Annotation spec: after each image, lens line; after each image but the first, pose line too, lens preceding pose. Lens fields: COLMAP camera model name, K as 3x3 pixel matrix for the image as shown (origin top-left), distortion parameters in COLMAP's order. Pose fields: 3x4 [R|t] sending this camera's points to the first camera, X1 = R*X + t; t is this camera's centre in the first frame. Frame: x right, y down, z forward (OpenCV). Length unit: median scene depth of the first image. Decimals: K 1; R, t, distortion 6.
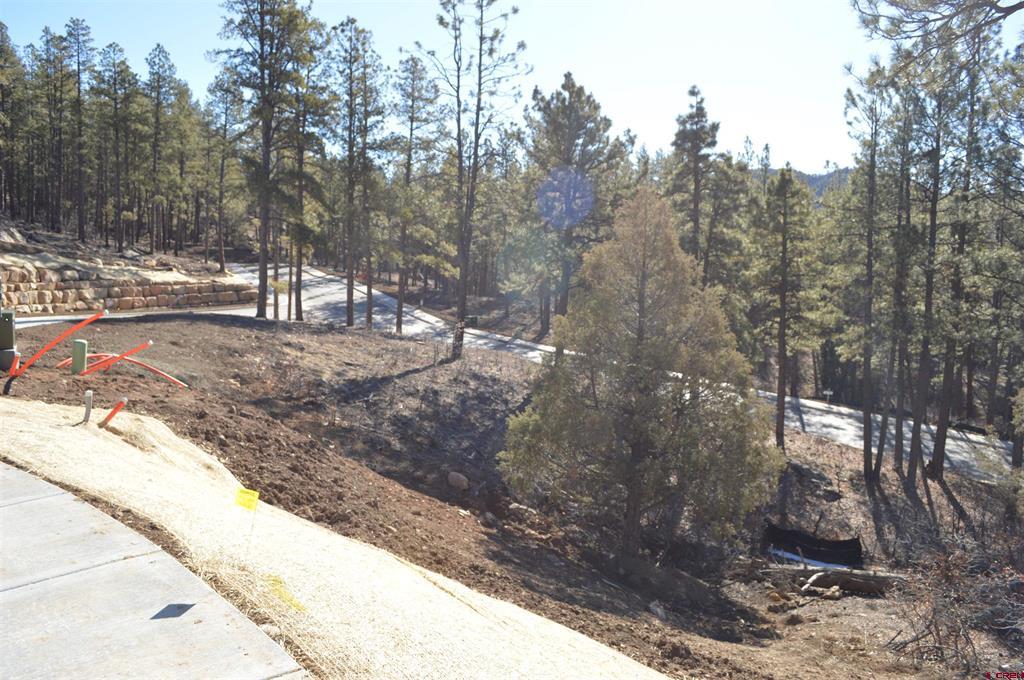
lens RADIAL K [[805.4, 0, 512.2], [0, 805.4, 339.4], [0, 0, 1]] dist [-0.065554, -0.004900]
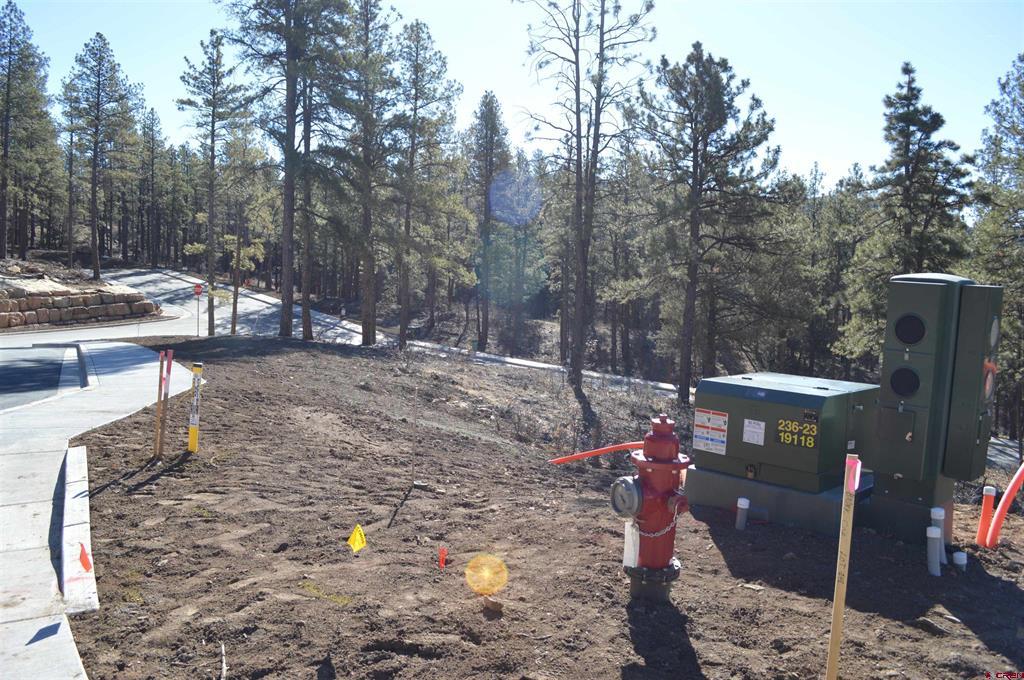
lens RADIAL K [[805.4, 0, 510.8], [0, 805.4, 341.2], [0, 0, 1]] dist [-0.065554, -0.004900]
pose [[0.970810, -0.025113, 0.238530, -0.235809], [0.025734, 0.999669, 0.000511, -0.015745], [-0.238464, 0.005642, 0.971135, 0.162915]]
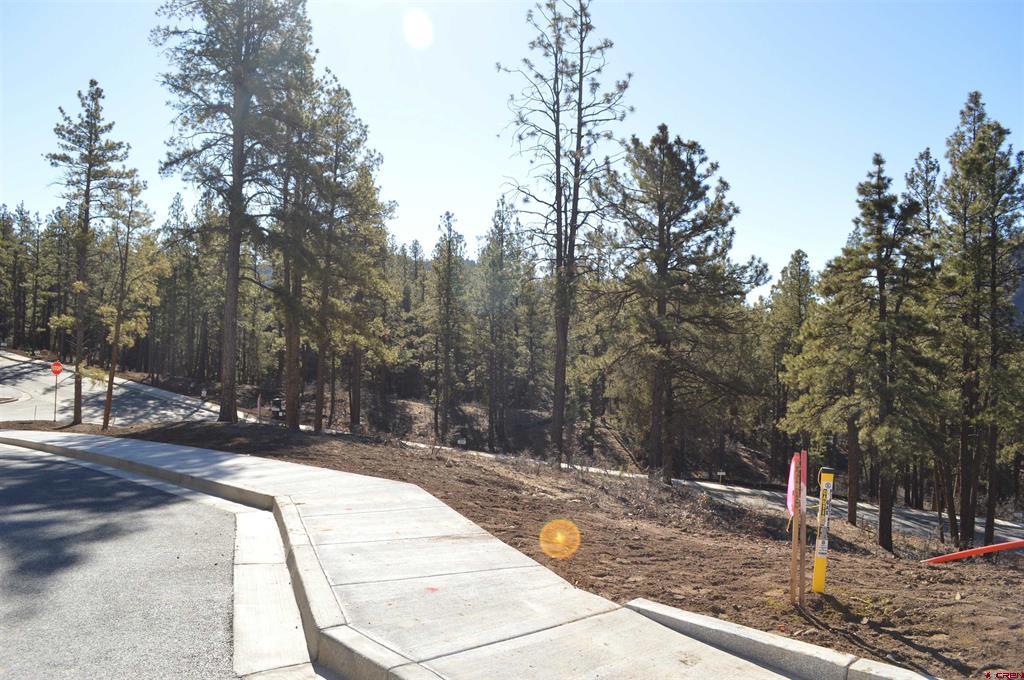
lens RADIAL K [[805.4, 0, 504.9], [0, 805.4, 345.3], [0, 0, 1]] dist [-0.065554, -0.004900]
pose [[0.891163, 0.002243, 0.453677, -0.336257], [0.040679, 0.995565, -0.084829, -0.021781], [-0.451855, 0.094052, 0.887120, 0.237781]]
